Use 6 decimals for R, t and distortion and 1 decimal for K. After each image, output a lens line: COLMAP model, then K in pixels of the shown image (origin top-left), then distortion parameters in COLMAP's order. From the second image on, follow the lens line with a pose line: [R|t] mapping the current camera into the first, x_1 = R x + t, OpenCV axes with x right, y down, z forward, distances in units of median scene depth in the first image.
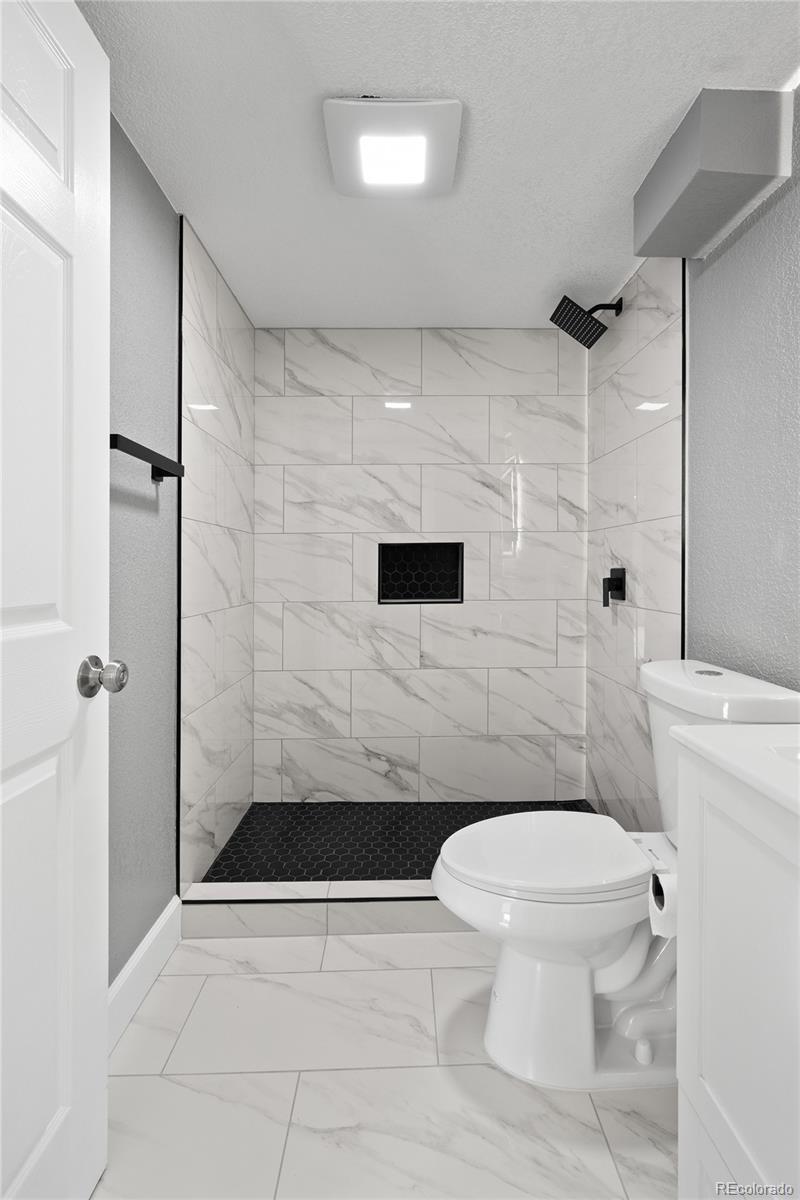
lens RADIAL K [[549.8, 0, 427.9], [0, 549.8, 573.6], [0, 0, 1]] dist [-0.010053, 0.003822]
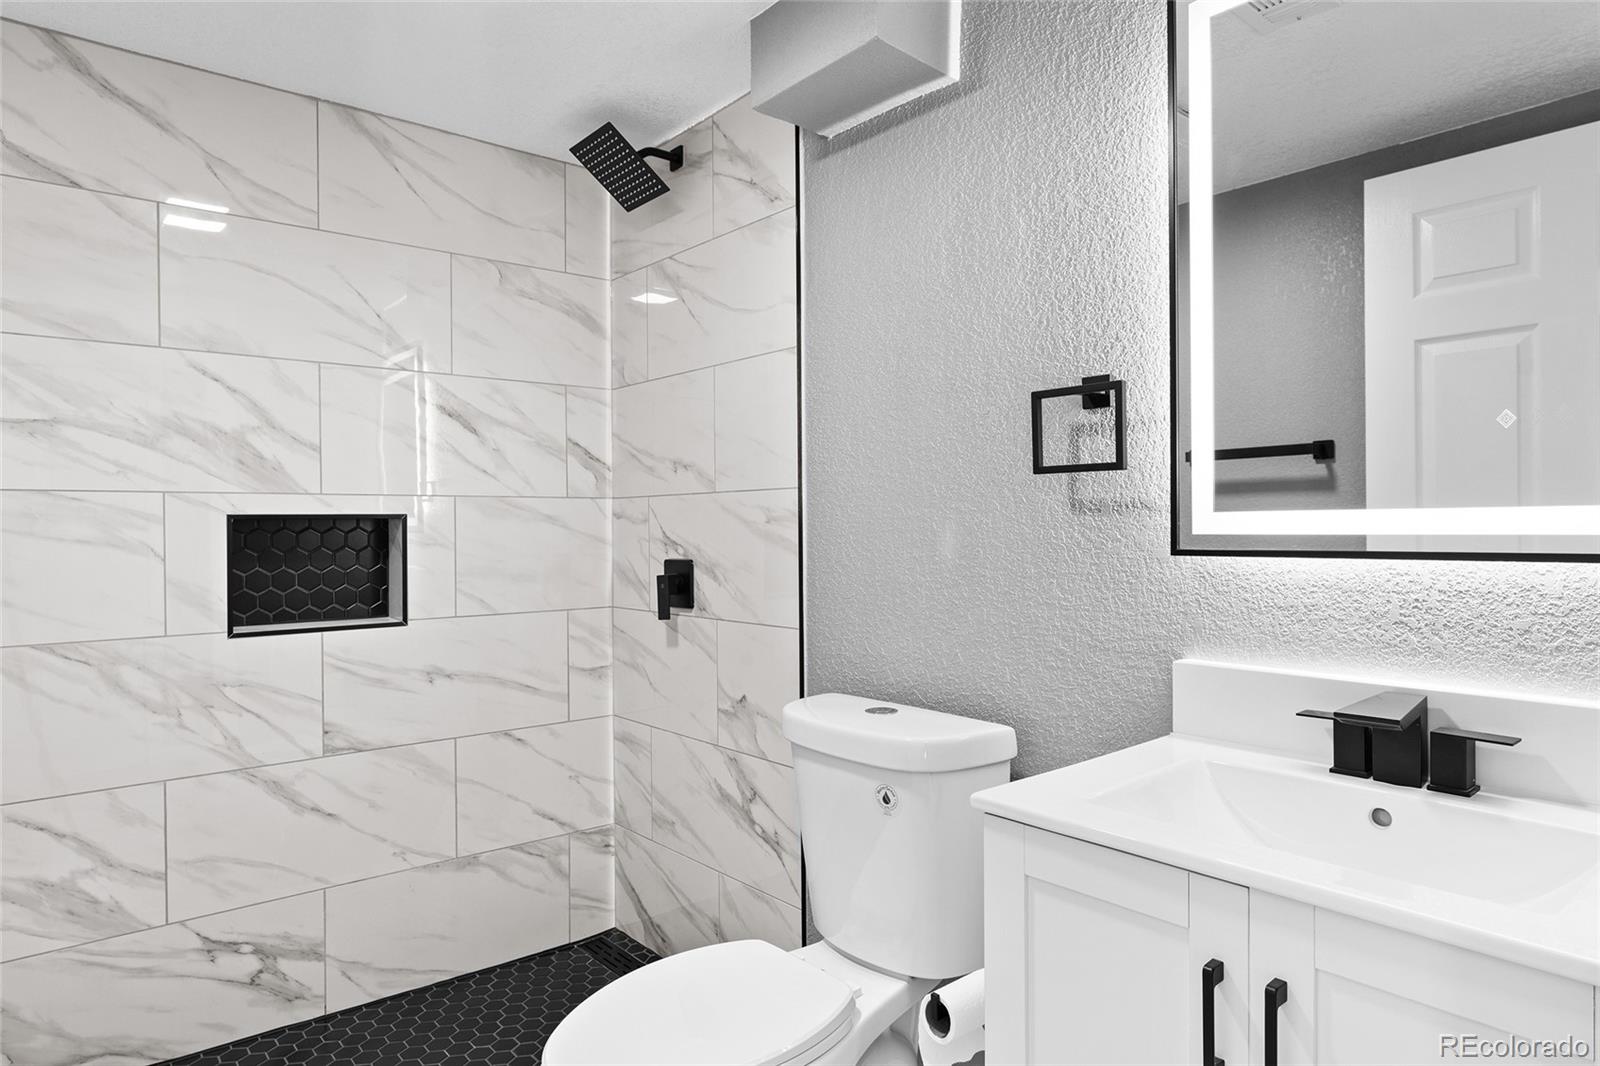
lens RADIAL K [[928.0, 0, 795.1], [0, 928.0, 540.4], [0, 0, 1]] dist [-0.009043, 0.007404]
pose [[0.796640, -0.006573, 0.604419, -0.187564], [0.007439, 0.999972, 0.001070, -0.029109], [-0.604409, 0.003644, 0.796666, 0.034414]]
